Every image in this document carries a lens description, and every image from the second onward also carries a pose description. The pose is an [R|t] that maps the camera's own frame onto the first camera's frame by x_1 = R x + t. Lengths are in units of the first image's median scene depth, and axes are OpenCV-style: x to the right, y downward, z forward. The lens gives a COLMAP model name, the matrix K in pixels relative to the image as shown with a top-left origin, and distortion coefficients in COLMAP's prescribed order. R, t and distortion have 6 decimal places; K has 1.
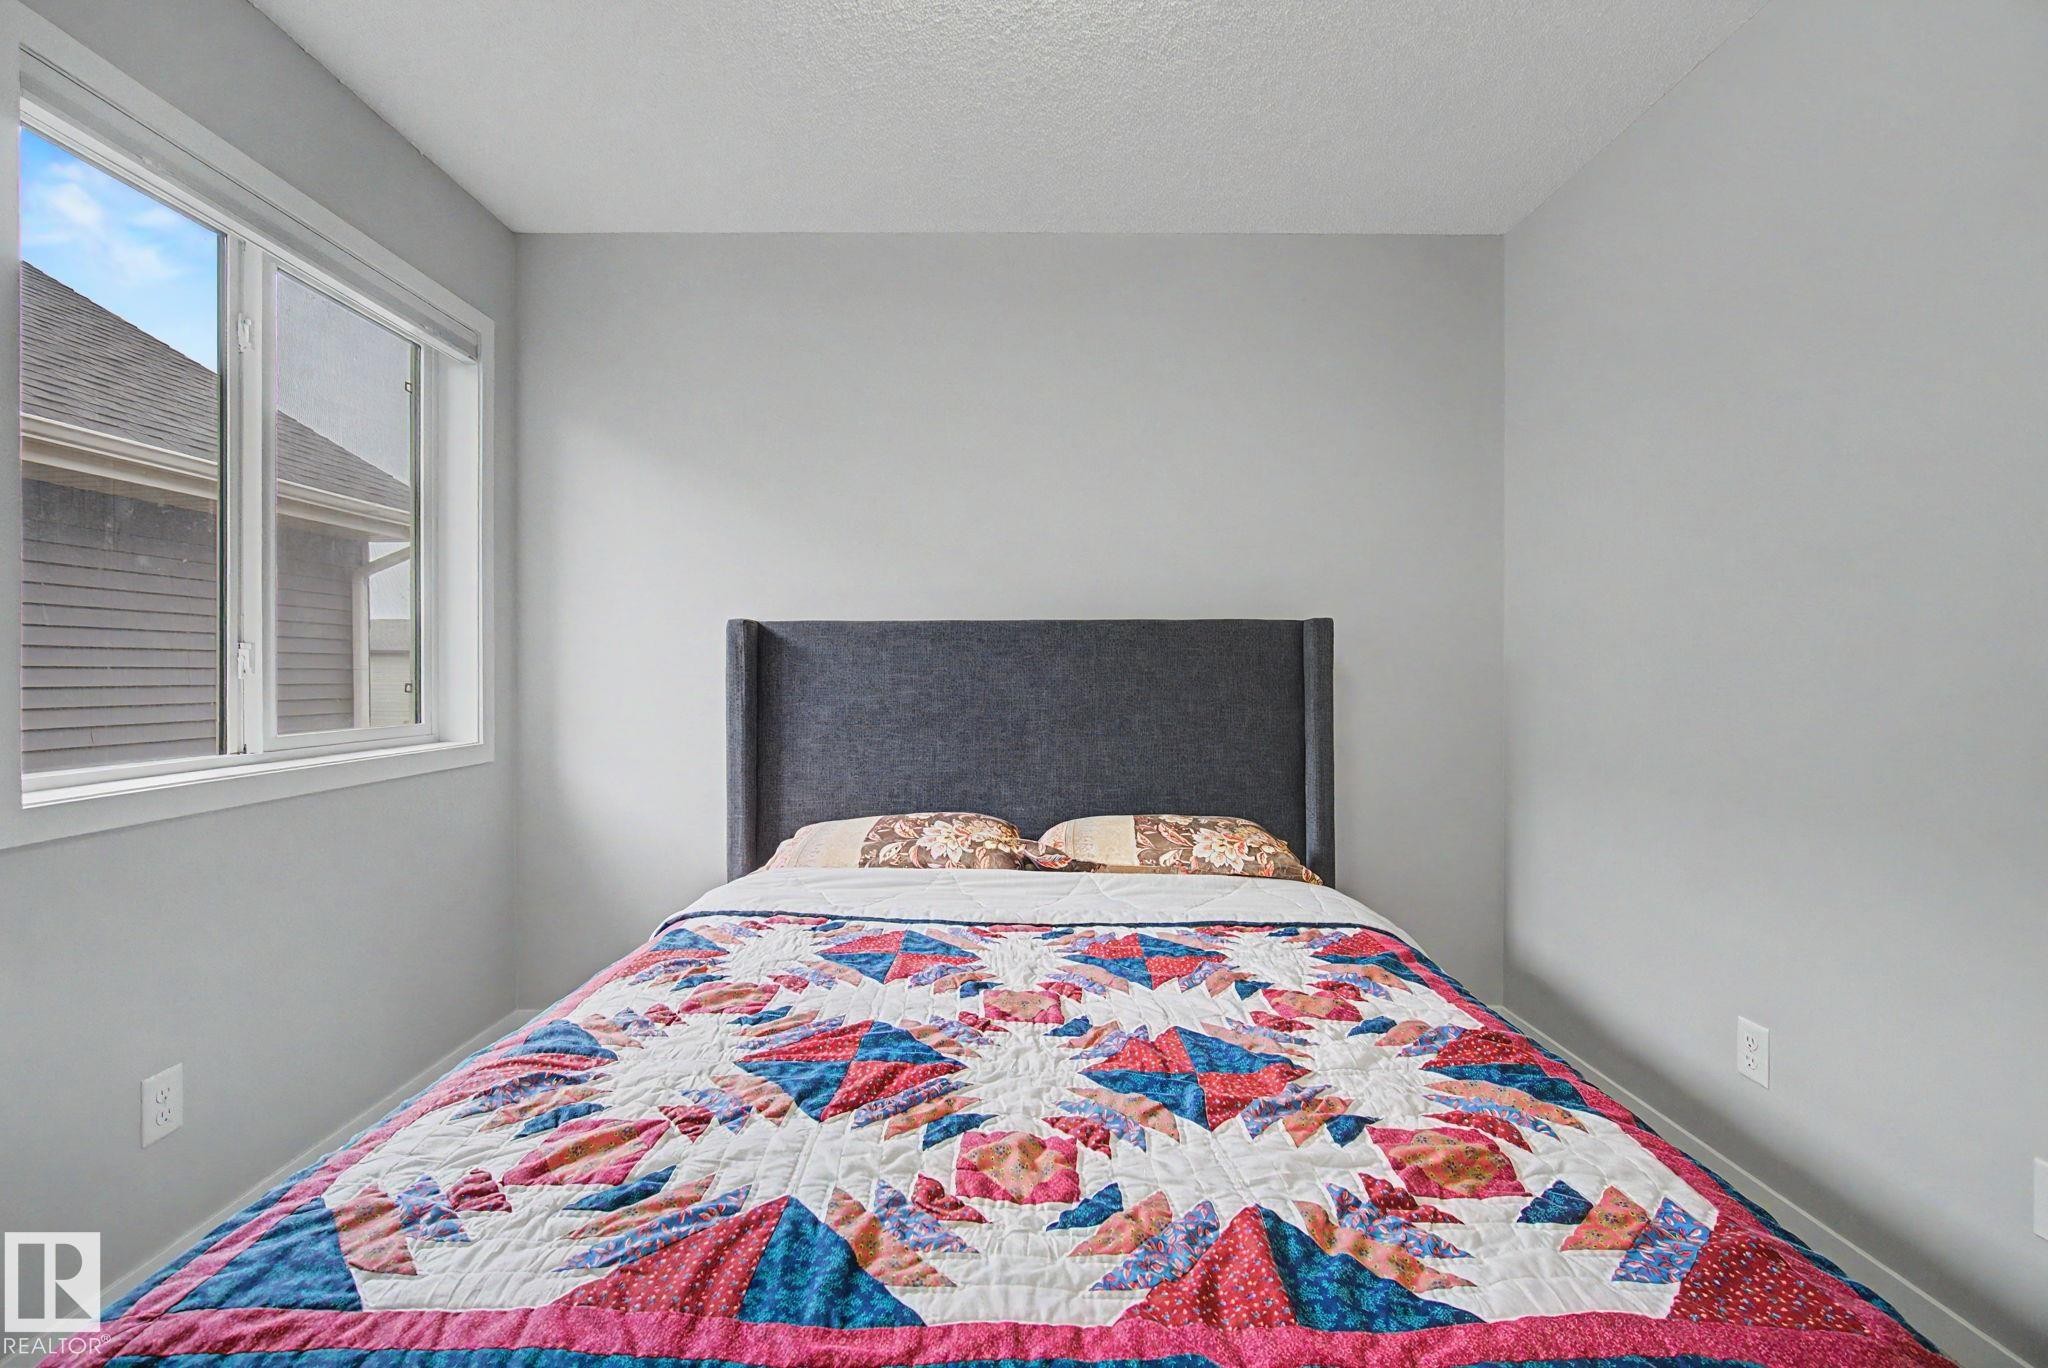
lens RADIAL K [[865.3, 0, 1021.5], [0, 865.3, 680.4], [0, 0, 1]] dist [-0.002000, -0.000657]
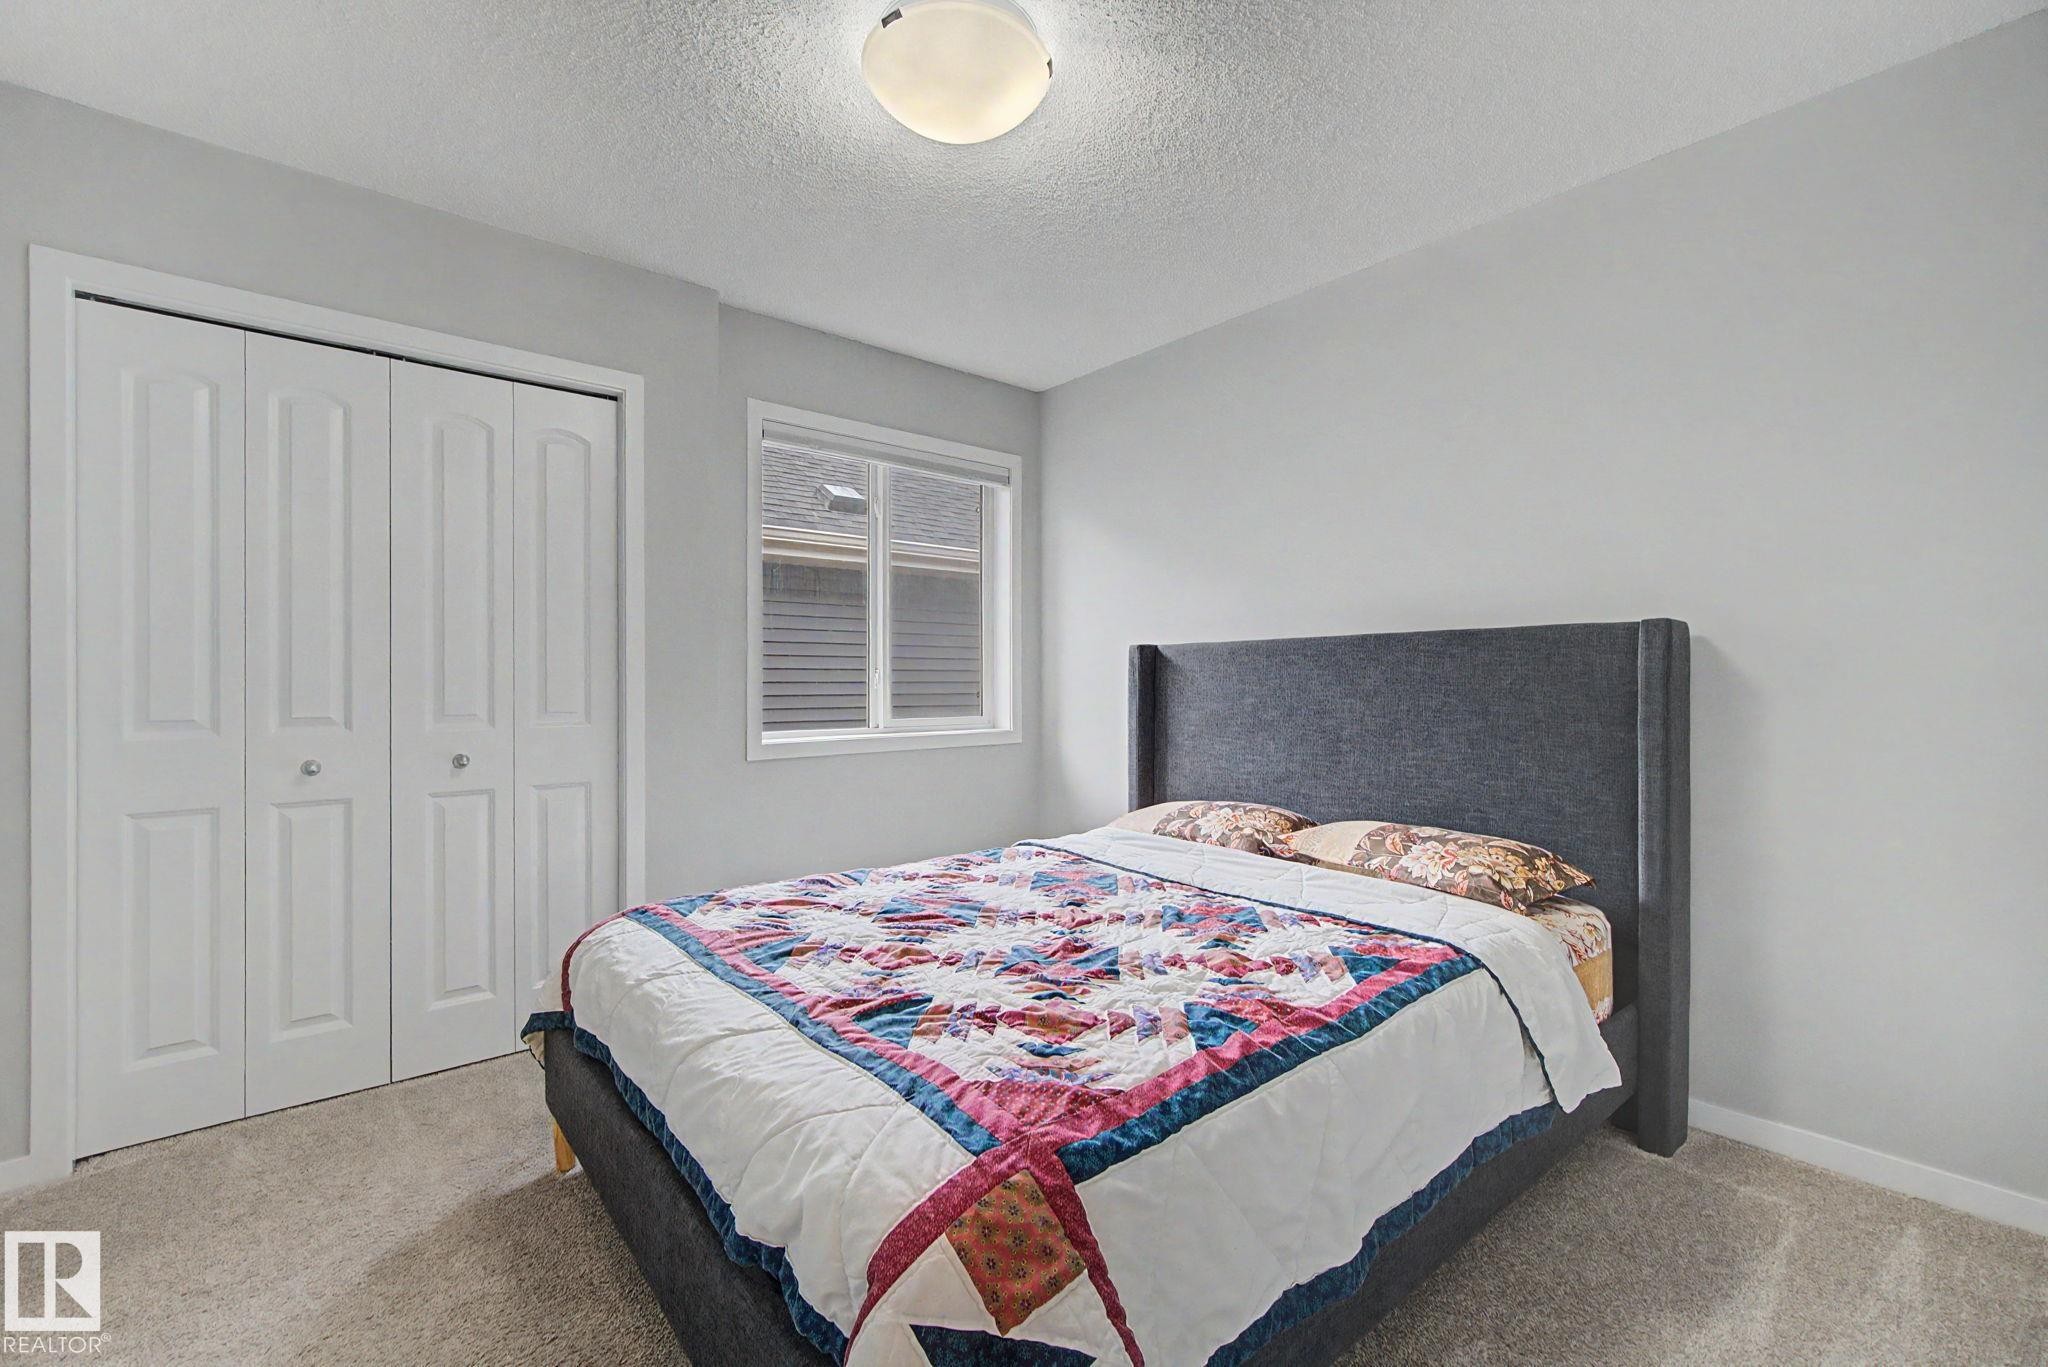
lens RADIAL K [[865.3, 0, 1028.2], [0, 865.3, 684.4], [0, 0, 1]] dist [-0.002000, -0.000657]
pose [[0.655717, -0.002635, -0.755002, 0.672504], [-0.002099, 0.999984, -0.005312, -0.002374], [0.755004, 0.005068, 0.655700, 0.001483]]
